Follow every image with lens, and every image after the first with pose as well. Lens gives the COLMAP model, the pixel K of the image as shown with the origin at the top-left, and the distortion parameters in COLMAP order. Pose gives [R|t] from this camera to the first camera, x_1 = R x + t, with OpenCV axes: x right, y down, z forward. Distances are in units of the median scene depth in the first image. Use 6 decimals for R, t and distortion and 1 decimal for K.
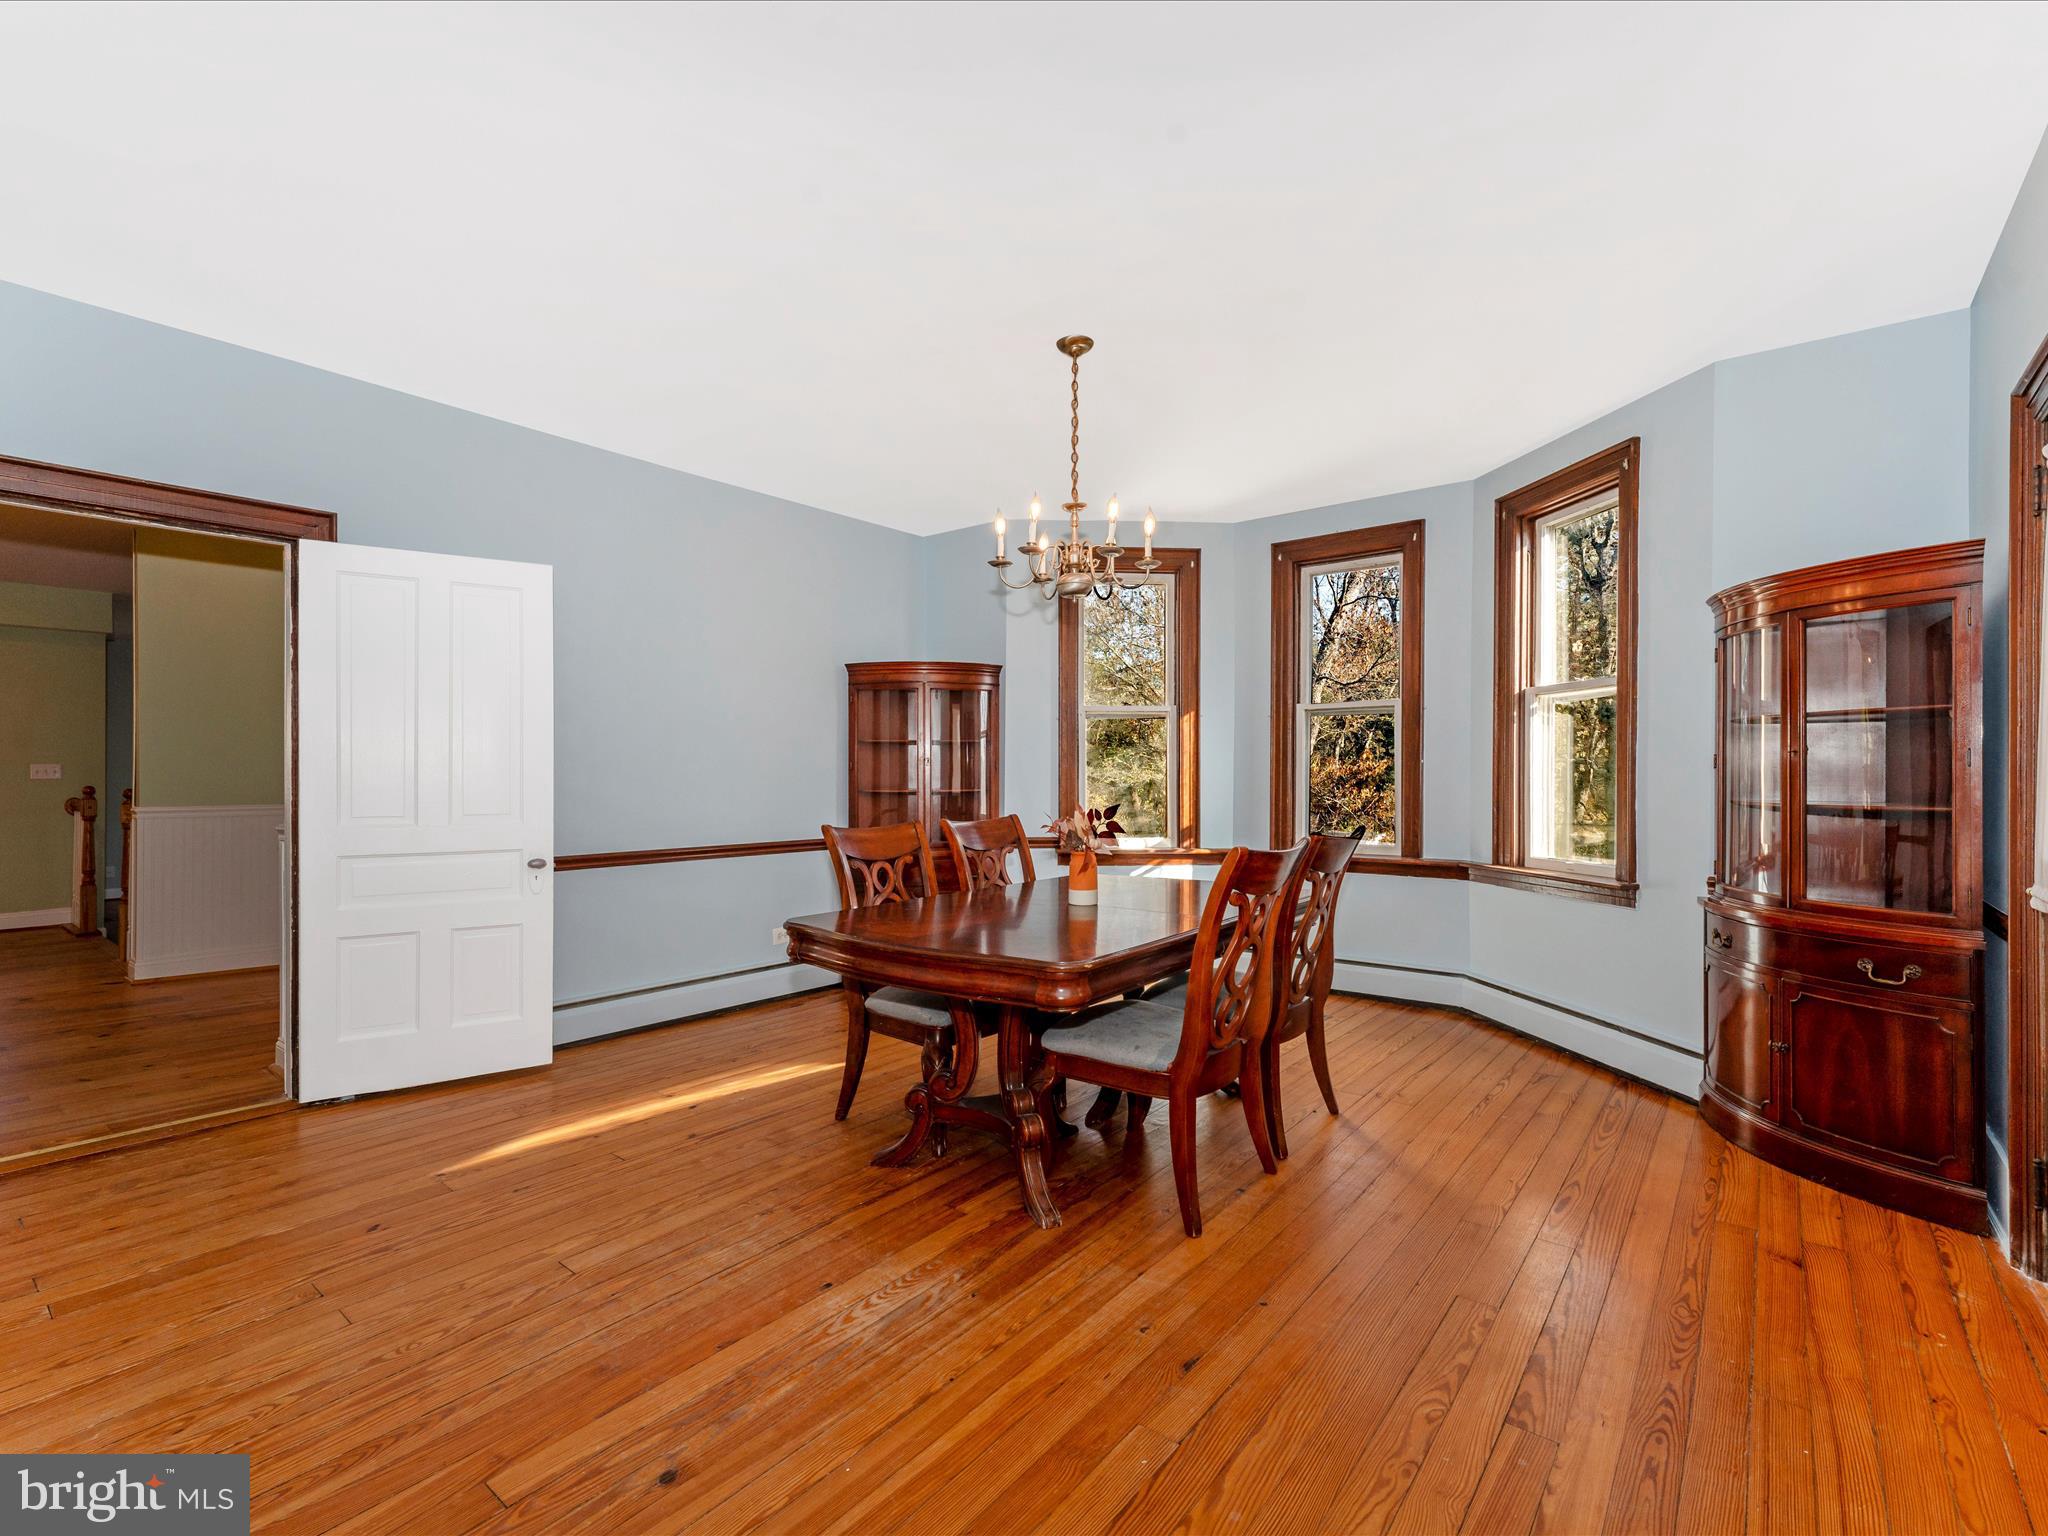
lens RADIAL K [[900.5, 0, 1029.3], [0, 900.5, 758.0], [0, 0, 1]] dist [-0.000696, 0.000004]
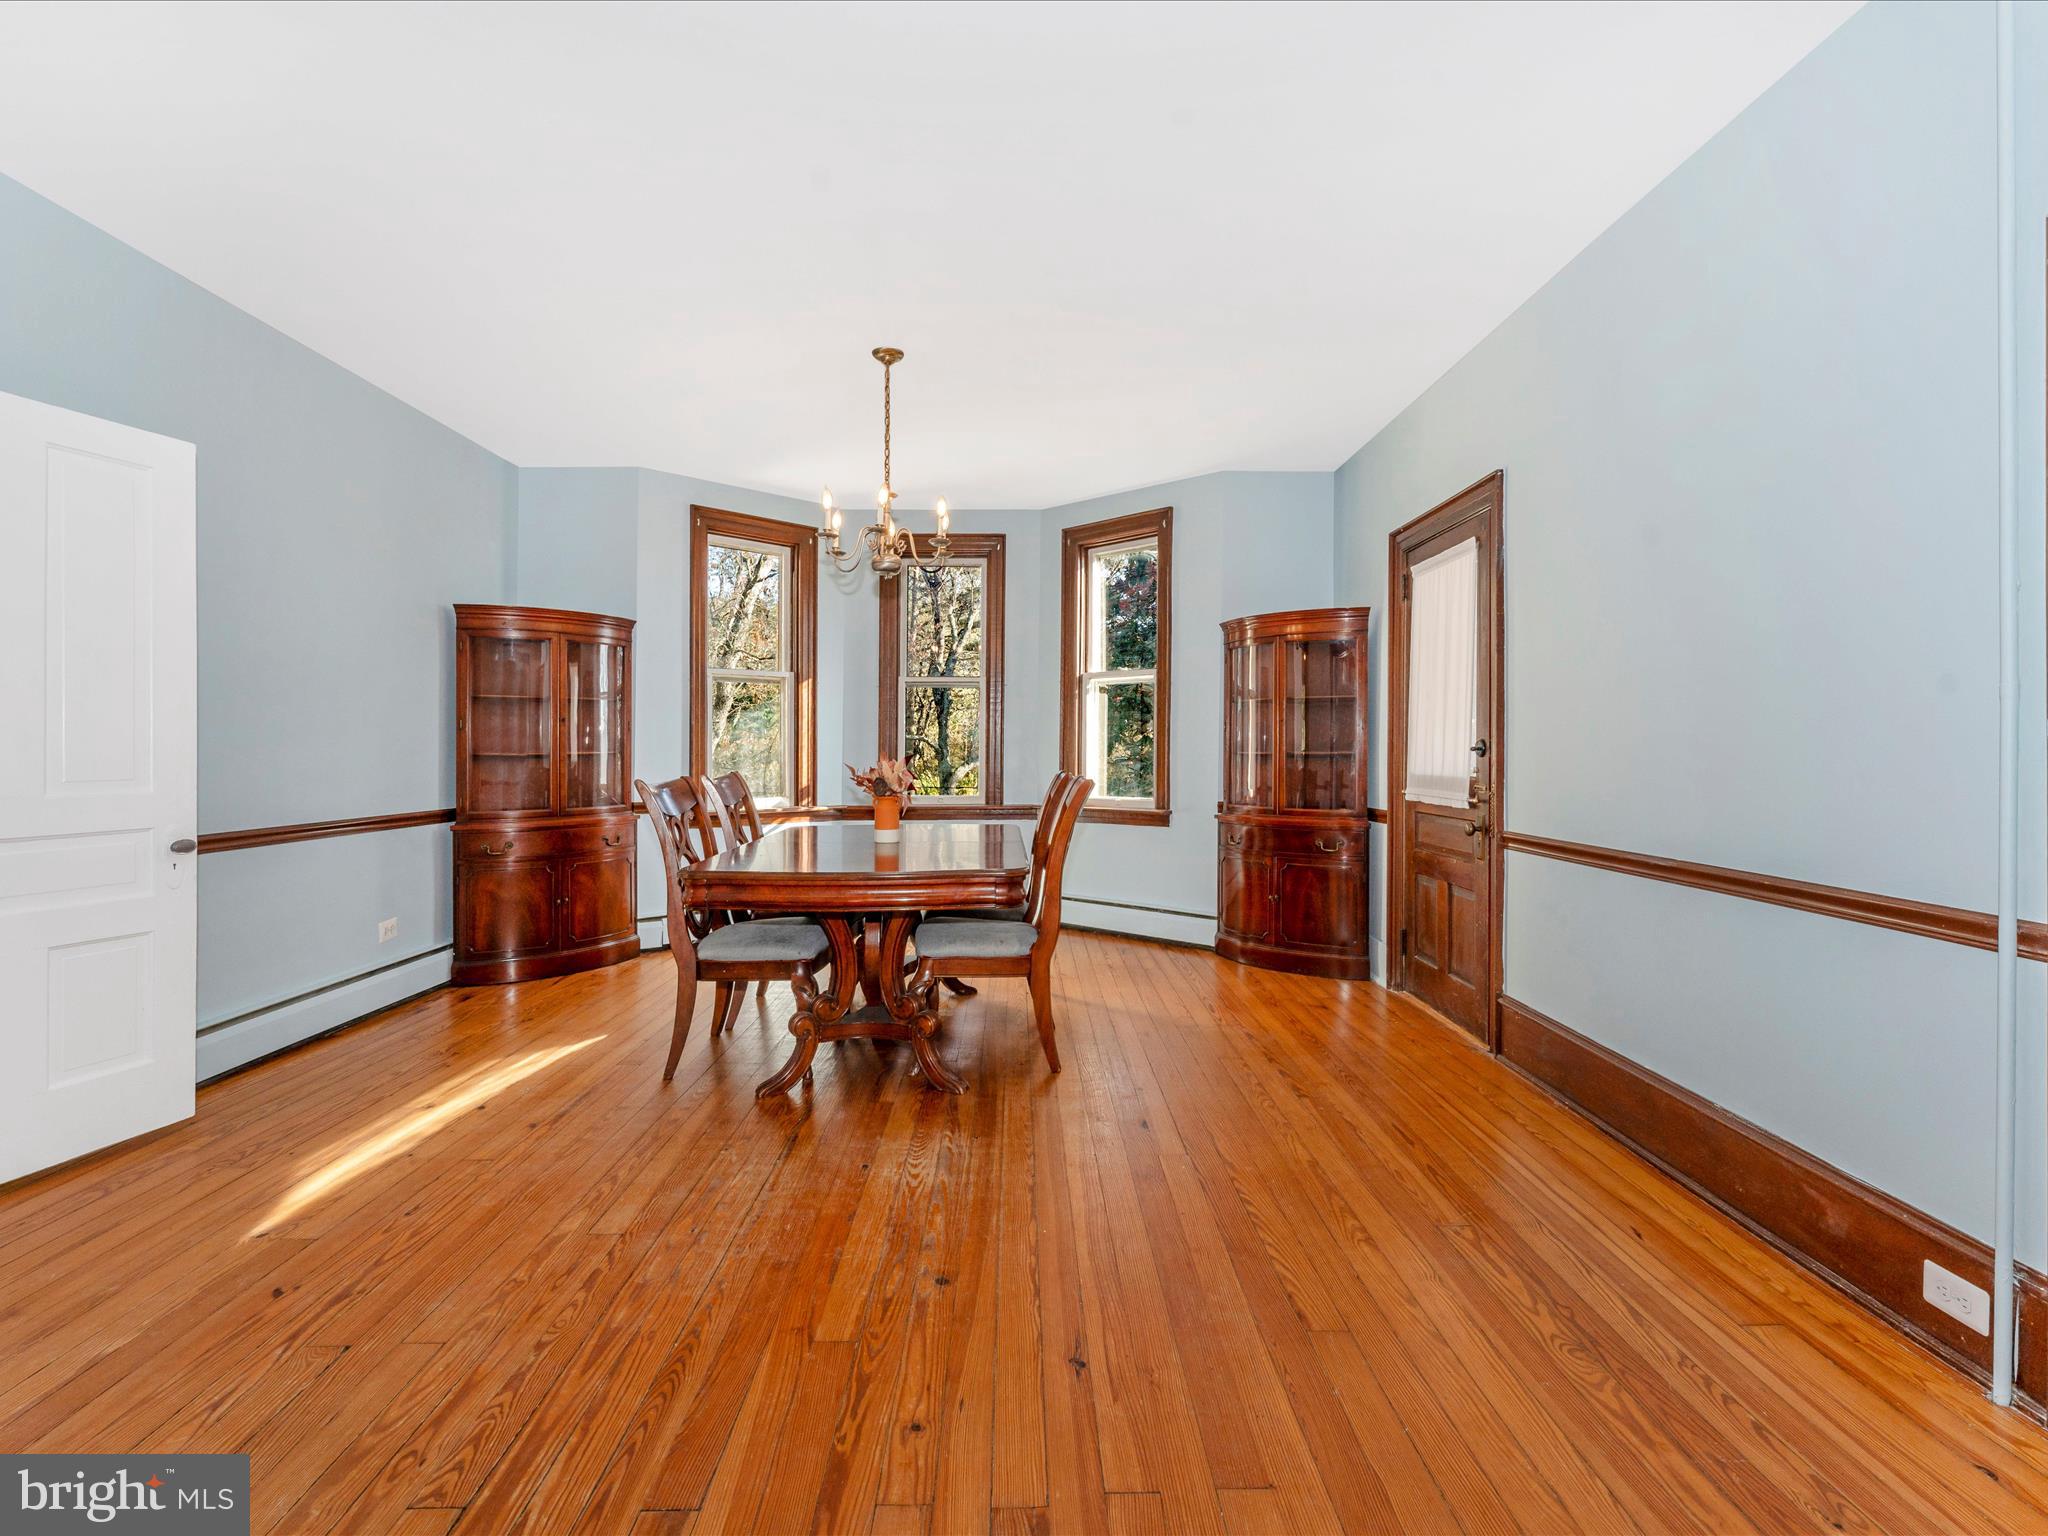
lens RADIAL K [[932.1, 0, 1026.8], [0, 932.1, 748.2], [0, 0, 1]] dist [0.003857, 0.000459]
pose [[0.769273, 0.000599, 0.638920, -0.511299], [-0.013422, 0.999794, 0.015224, 0.016748], [-0.638779, -0.020287, 0.769123, -0.027116]]
